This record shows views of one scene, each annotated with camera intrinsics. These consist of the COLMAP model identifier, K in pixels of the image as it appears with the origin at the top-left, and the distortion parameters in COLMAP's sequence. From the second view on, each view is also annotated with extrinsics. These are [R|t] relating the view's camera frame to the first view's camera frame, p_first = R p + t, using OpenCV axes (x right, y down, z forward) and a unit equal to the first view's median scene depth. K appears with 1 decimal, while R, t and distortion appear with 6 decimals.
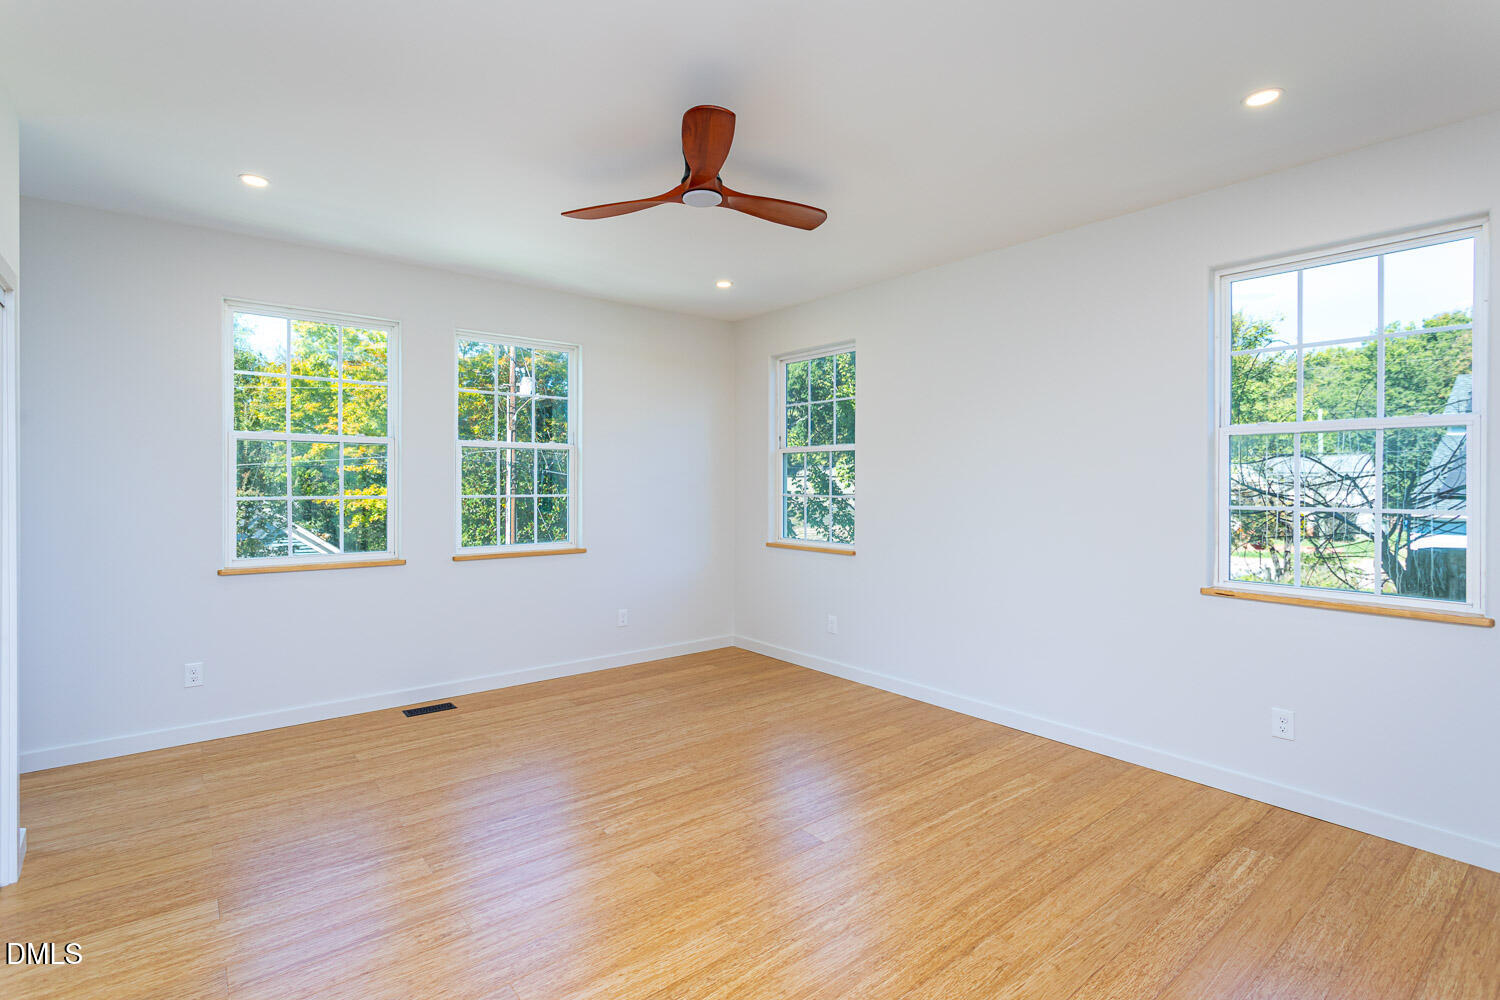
lens RADIAL K [[720.9, 0, 749.0], [0, 720.9, 486.3], [0, 0, 1]] dist [0.002136, 0.000277]
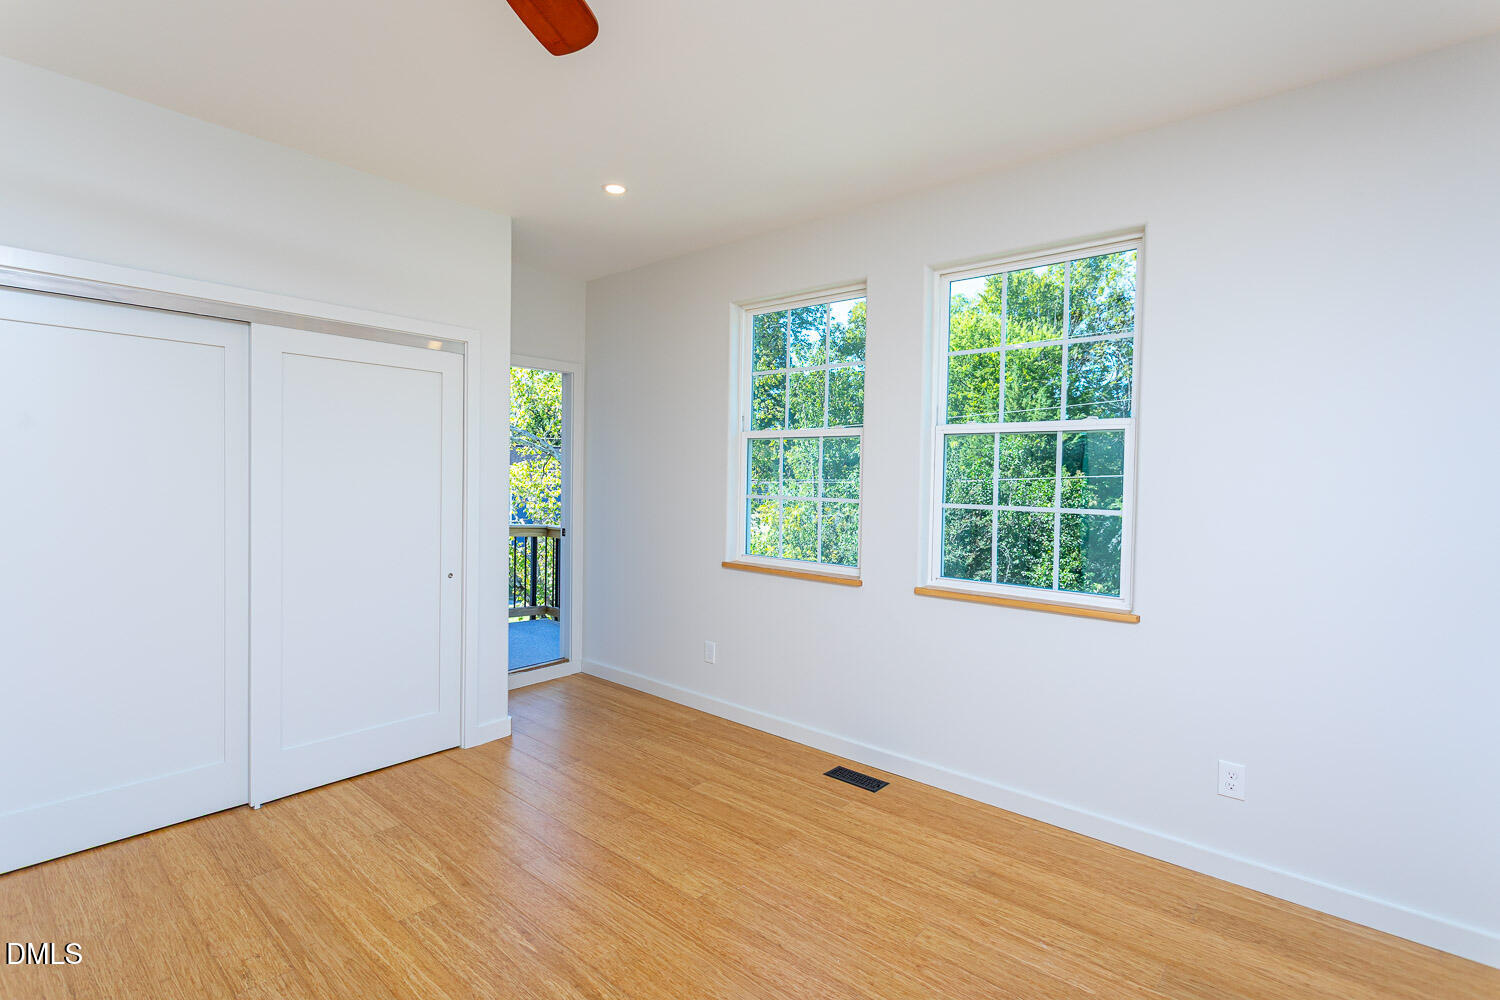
lens RADIAL K [[720.9, 0, 747.9], [0, 720.9, 505.2], [0, 0, 1]] dist [0.002136, 0.000277]
pose [[0.166176, 0.041347, -0.985229, 0.311699], [-0.026199, 0.998953, 0.037504, -0.008076], [0.985748, 0.019580, 0.167086, 0.827994]]
